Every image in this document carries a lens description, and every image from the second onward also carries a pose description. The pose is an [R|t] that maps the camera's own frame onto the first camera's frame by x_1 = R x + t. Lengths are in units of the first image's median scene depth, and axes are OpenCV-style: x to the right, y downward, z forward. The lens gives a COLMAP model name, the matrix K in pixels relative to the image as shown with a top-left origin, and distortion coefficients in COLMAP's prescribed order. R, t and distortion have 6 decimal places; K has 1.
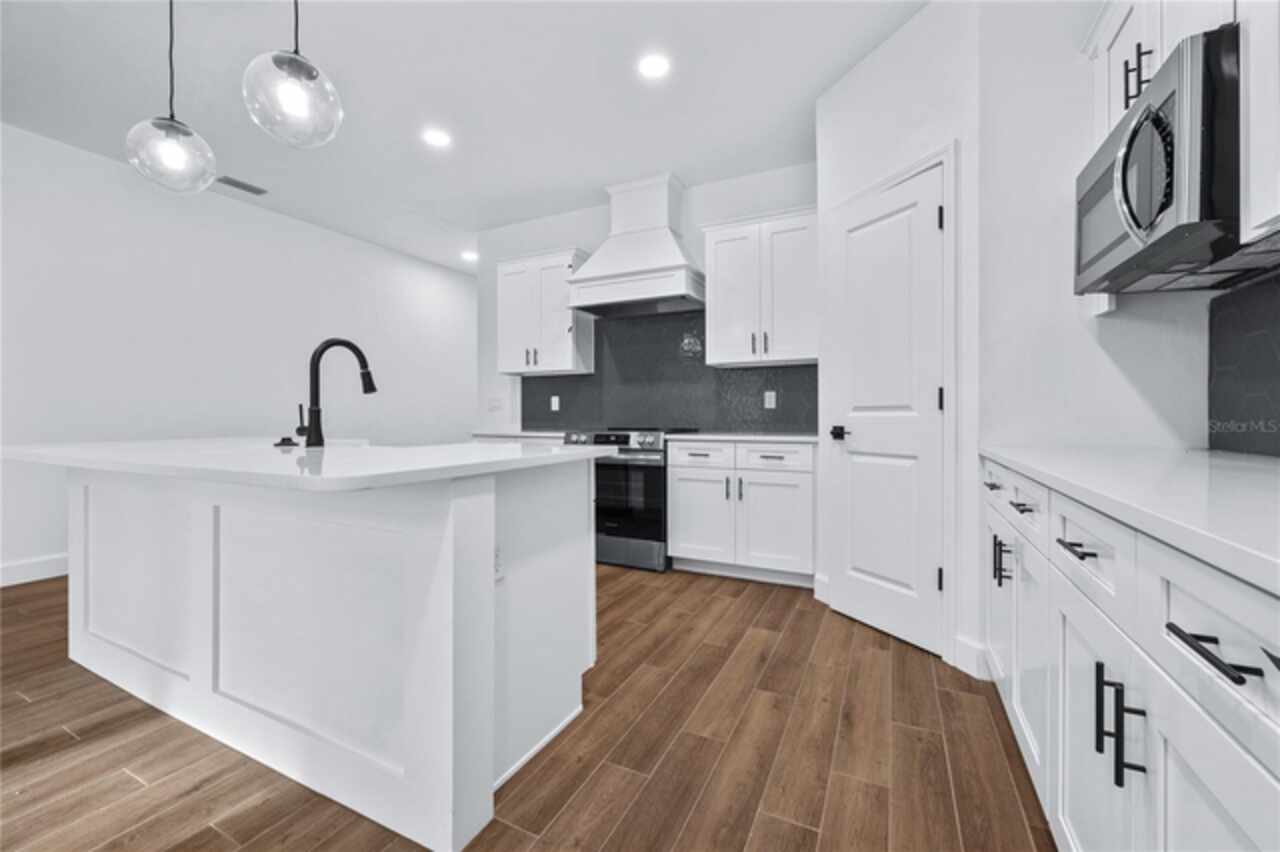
lens RADIAL K [[515.3, 0, 642.7], [0, 515.3, 420.3], [0, 0, 1]] dist [-0.000867, -0.000271]
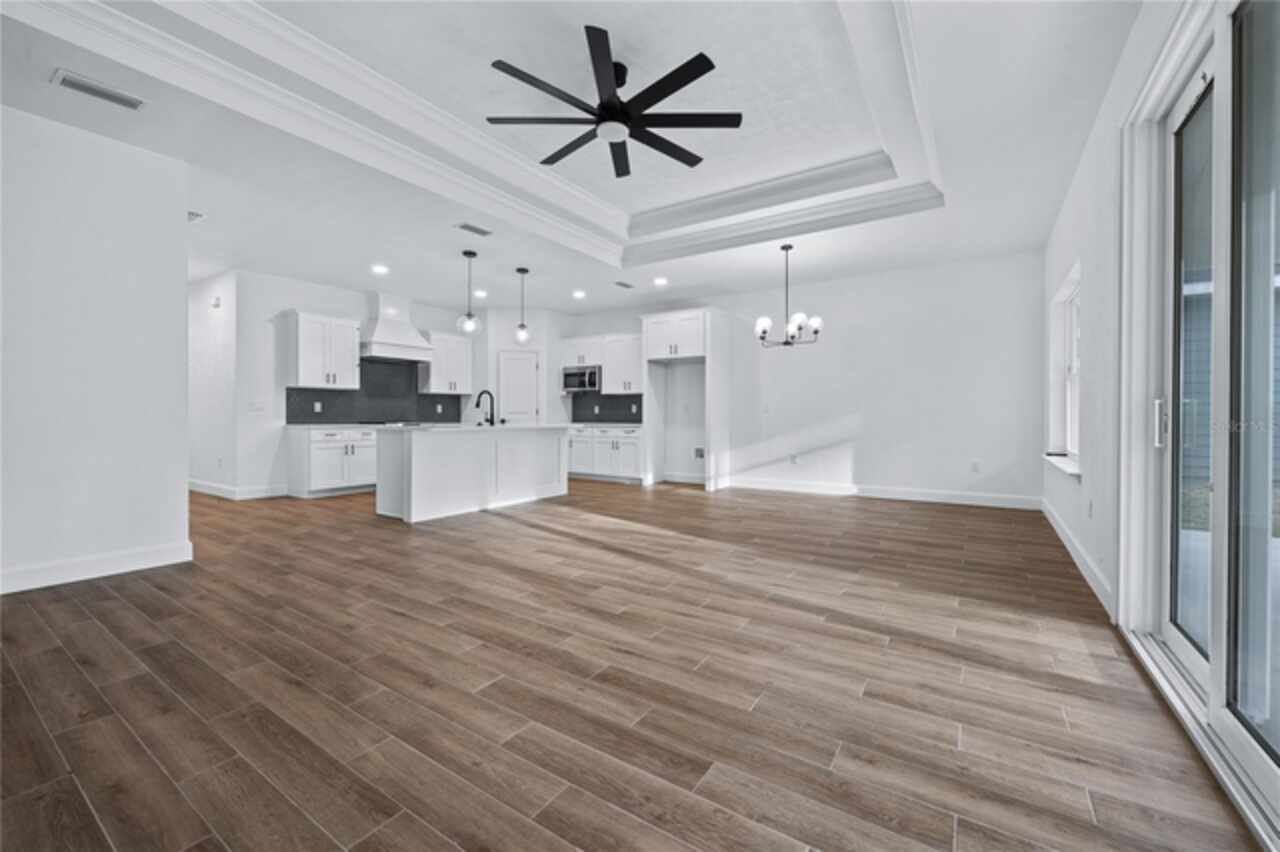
lens RADIAL K [[515.3, 0, 637.6], [0, 515.3, 422.7], [0, 0, 1]] dist [-0.000867, -0.000271]
pose [[0.127834, -0.012108, 0.991722, -2.076637], [0.004270, 0.999923, 0.011658, 0.000456], [-0.991786, 0.002744, 0.127876, -0.182349]]
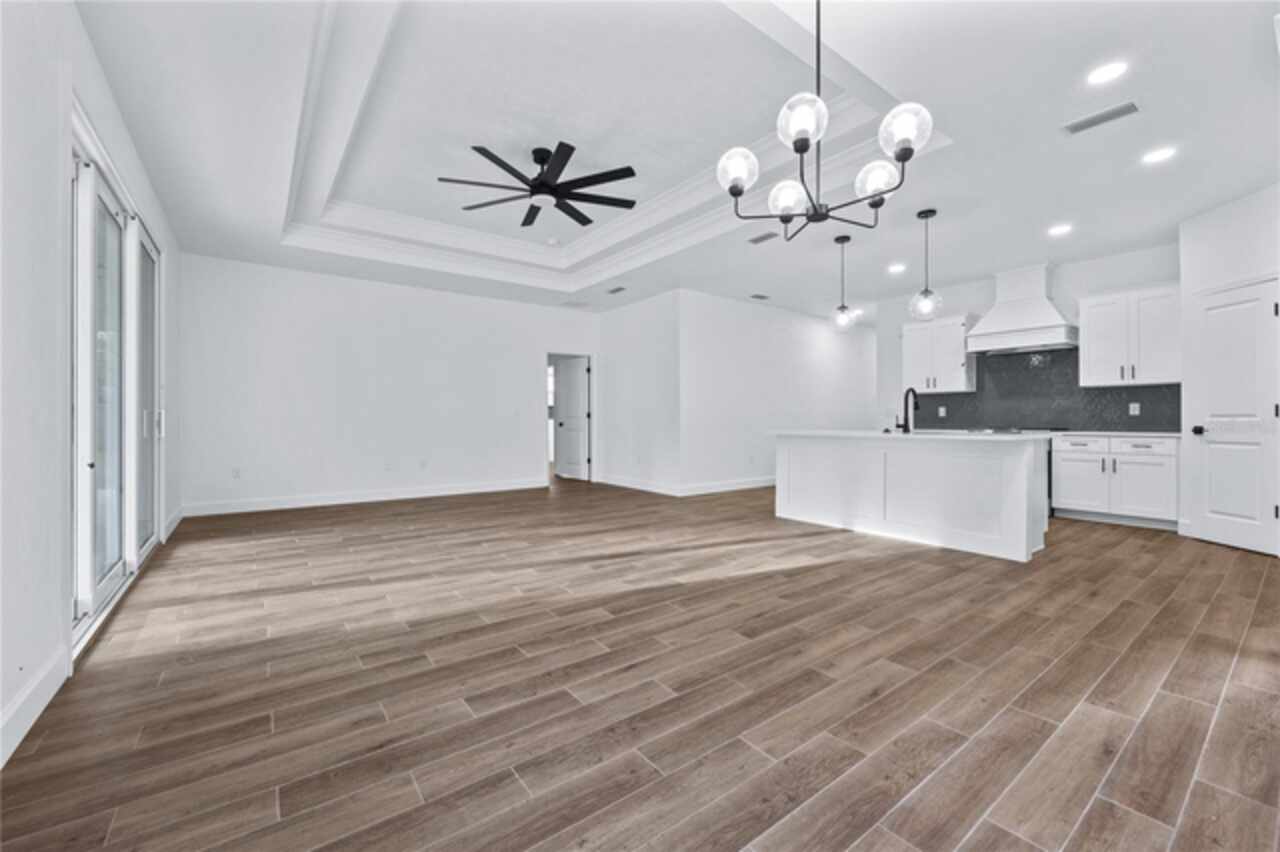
lens RADIAL K [[515.3, 0, 636.8], [0, 515.3, 422.1], [0, 0, 1]] dist [-0.000867, -0.000271]
pose [[0.889118, 0.002764, -0.457669, -0.364956], [-0.003266, 0.999995, -0.000306, 0.002859], [0.457666, 0.001766, 0.889122, -1.010337]]
